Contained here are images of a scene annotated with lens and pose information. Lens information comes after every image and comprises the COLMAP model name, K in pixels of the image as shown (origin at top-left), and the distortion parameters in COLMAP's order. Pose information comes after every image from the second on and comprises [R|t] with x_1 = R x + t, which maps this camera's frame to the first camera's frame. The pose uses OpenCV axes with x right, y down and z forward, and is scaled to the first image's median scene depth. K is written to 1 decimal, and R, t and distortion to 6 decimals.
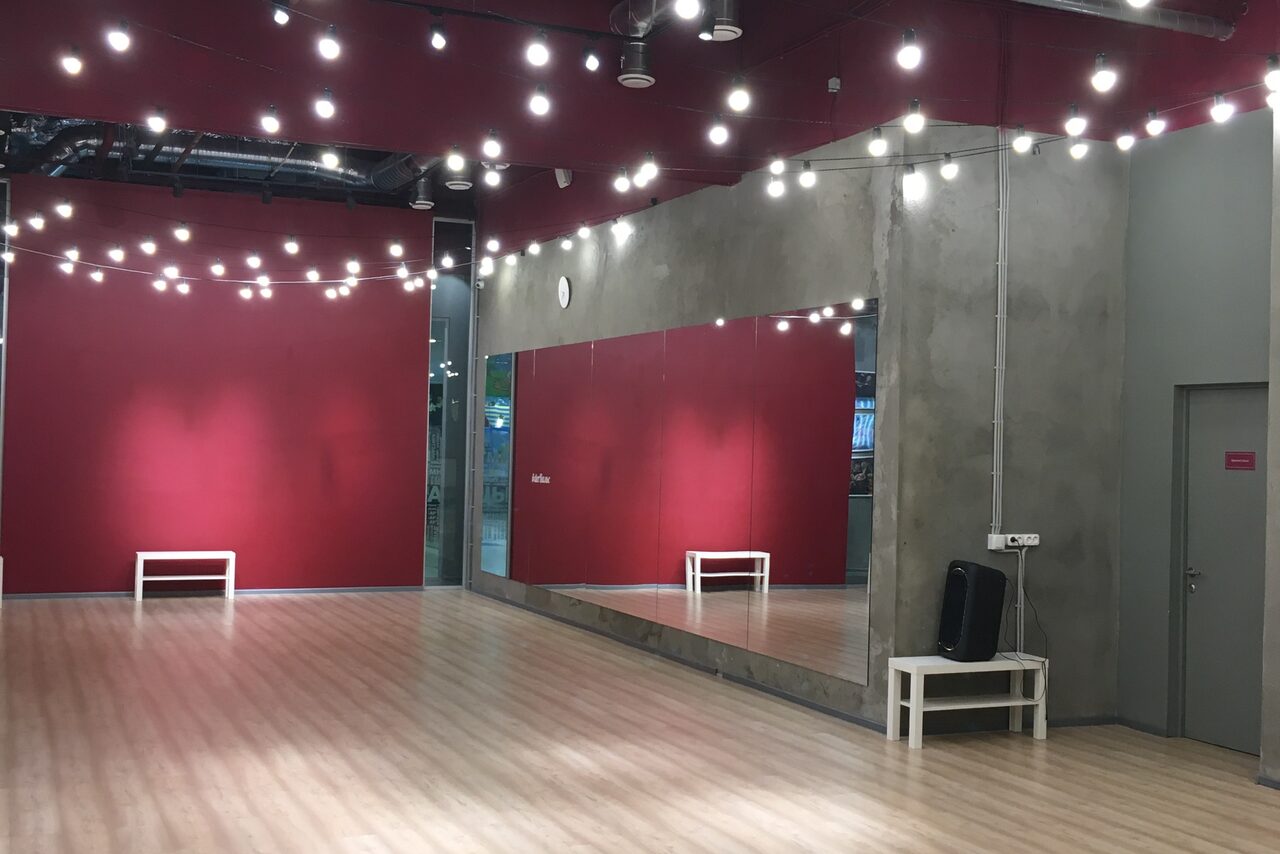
lens RADIAL K [[1462.8, 0, 648.3], [0, 1462.8, 428.4], [0, 0, 1]] dist [0.056018, 0.000000]
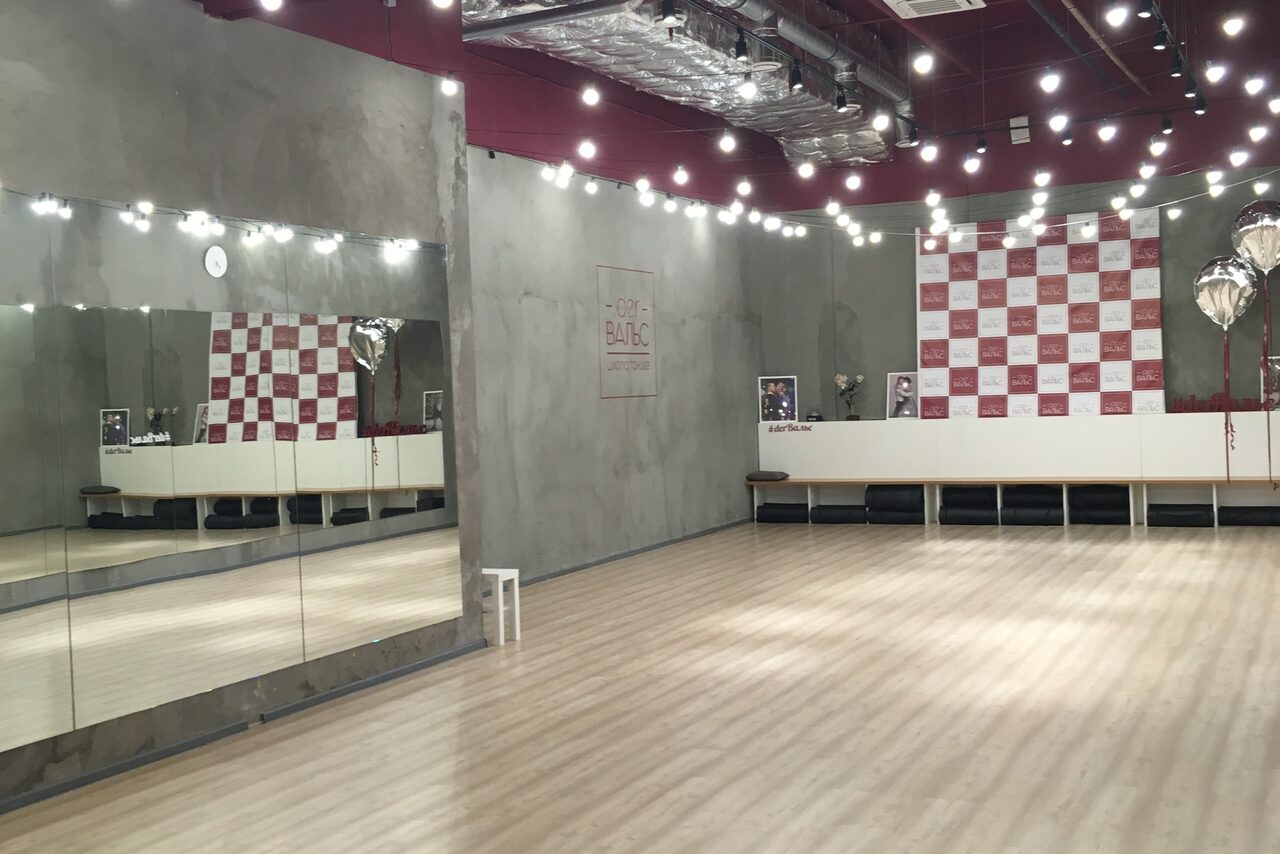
lens RADIAL K [[1462.8, 0, 621.7], [0, 1462.8, 427.0], [0, 0, 1]] dist [0.056018, 0.000000]
pose [[-0.646366, -0.024106, 0.762647, -0.794169], [0.012394, 0.999037, 0.042082, -0.002037], [-0.762927, 0.036653, -0.645445, 1.743321]]
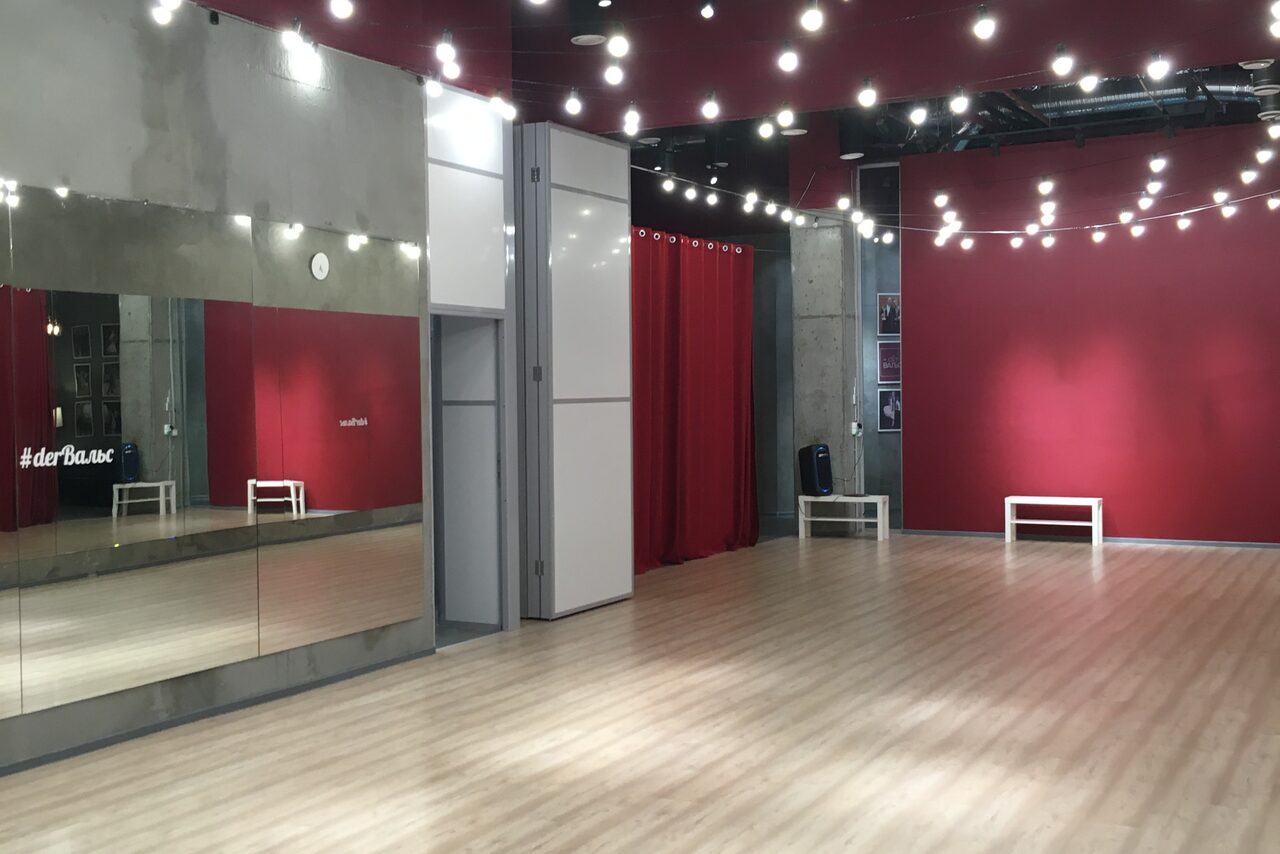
lens RADIAL K [[1462.8, 0, 635.9], [0, 1462.8, 424.1], [0, 0, 1]] dist [0.056018, 0.000000]
pose [[0.623460, -0.013864, -0.781732, 0.568151], [0.037032, 0.999244, 0.011813, 0.017940], [0.780978, -0.036314, 0.623503, 0.248520]]
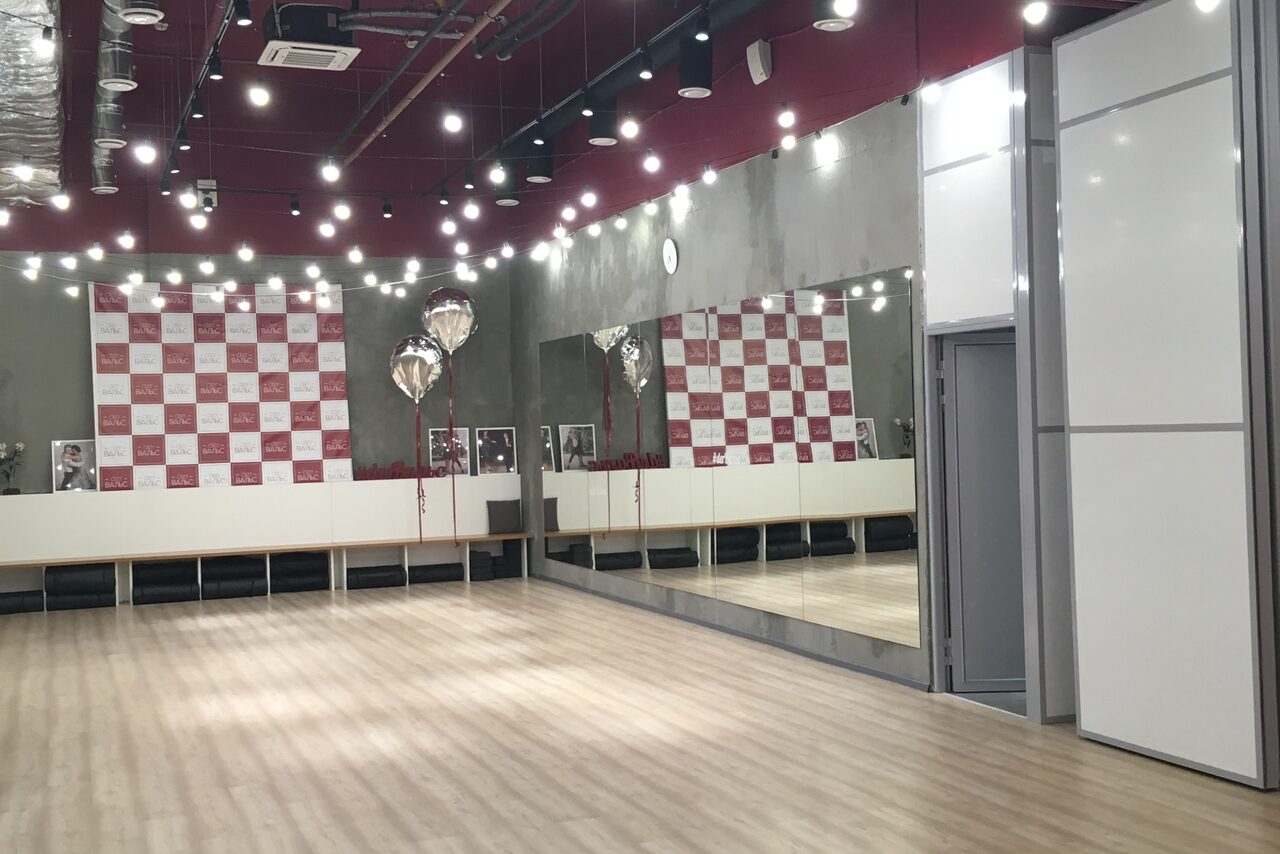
lens RADIAL K [[1462.8, 0, 629.2], [0, 1462.8, 419.0], [0, 0, 1]] dist [0.056018, 0.000000]
pose [[-0.998899, 0.002640, 0.046839, -0.260342], [0.001873, 0.999864, -0.016400, 0.018609], [-0.046876, -0.016294, -0.998768, 1.946503]]
